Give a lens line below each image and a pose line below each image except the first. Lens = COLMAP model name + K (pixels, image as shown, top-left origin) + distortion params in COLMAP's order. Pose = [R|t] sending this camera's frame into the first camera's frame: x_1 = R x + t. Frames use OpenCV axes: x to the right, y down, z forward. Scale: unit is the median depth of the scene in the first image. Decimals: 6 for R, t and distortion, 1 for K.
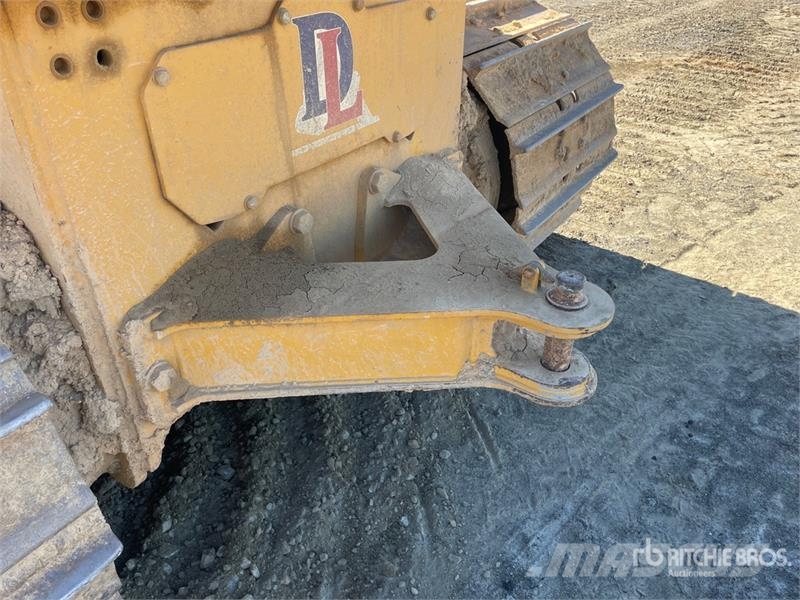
lens RADIAL K [[604.9, 0, 400.0], [0, 604.9, 300.0], [0, 0, 1]] dist [0.091039, -0.116669]
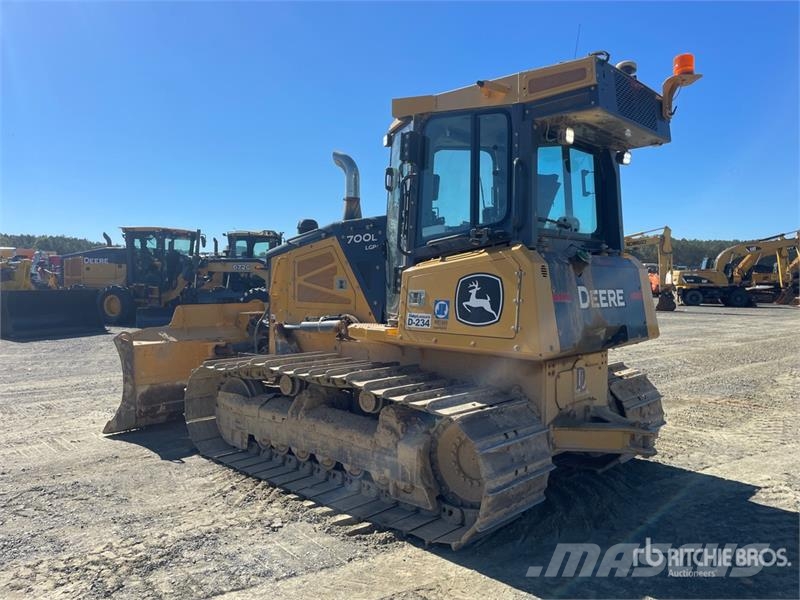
lens RADIAL K [[604.9, 0, 400.0], [0, 604.9, 300.0], [0, 0, 1]] dist [0.091039, -0.116669]
pose [[0.992237, 0.014135, -0.123554, -0.495770], [-0.076440, 0.852995, -0.516291, 0.842613], [0.098094, 0.521728, 0.847454, -1.754974]]
